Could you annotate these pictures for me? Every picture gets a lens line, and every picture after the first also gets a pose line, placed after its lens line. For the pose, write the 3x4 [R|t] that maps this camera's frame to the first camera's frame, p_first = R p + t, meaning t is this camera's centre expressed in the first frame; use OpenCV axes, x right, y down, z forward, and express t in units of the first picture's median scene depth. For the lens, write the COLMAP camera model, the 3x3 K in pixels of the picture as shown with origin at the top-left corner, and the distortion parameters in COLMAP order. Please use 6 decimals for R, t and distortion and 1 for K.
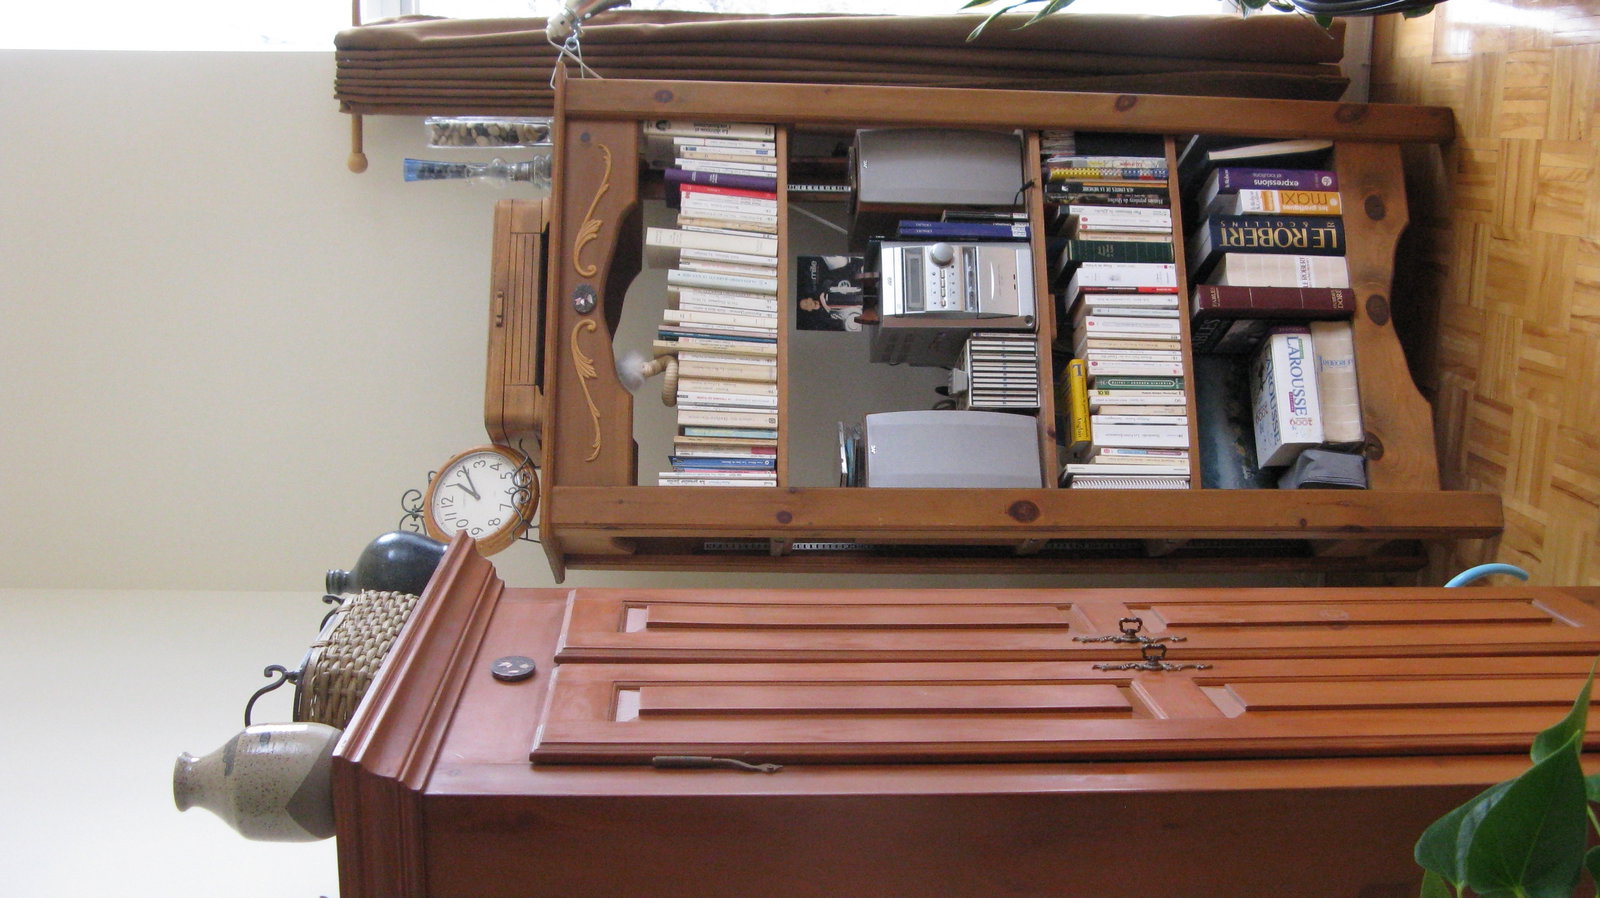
lens RADIAL K [[1661.1, 0, 800.6], [0, 1661.1, 452.9], [0, 0, 1]] dist [-0.157923, 0.000000]
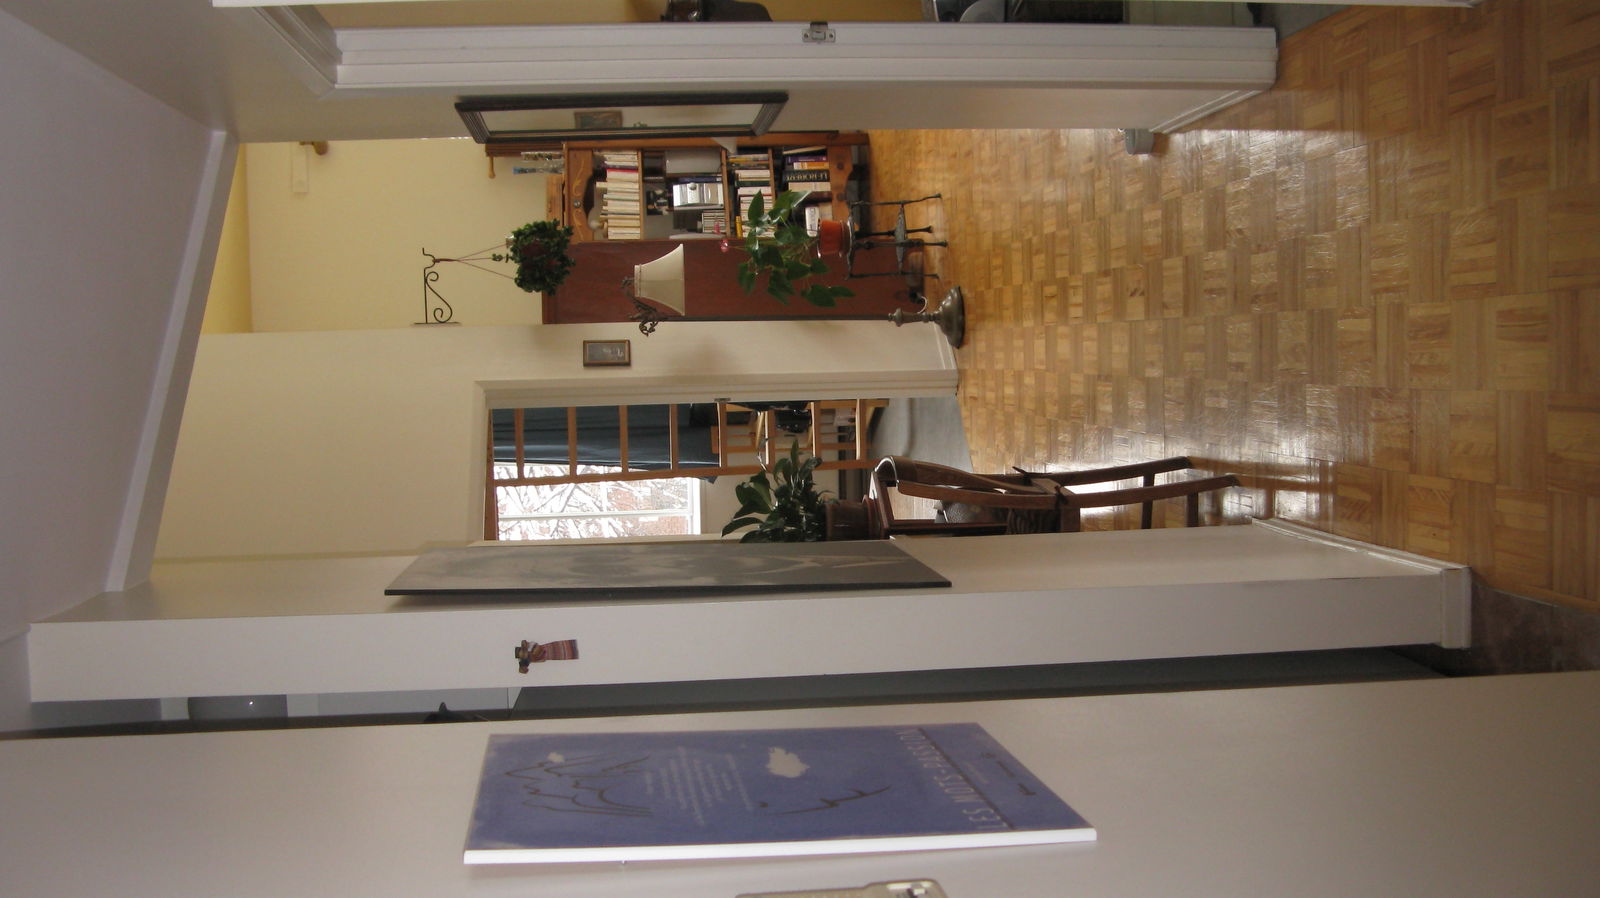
lens RADIAL K [[1661.1, 0, 799.3], [0, 1661.1, 447.2], [0, 0, 1]] dist [-0.157923, 0.000000]
pose [[0.998063, -0.048208, 0.039325, 0.136753], [0.053324, 0.988490, -0.141577, 0.788833], [-0.032047, 0.143400, 0.989146, -1.933589]]
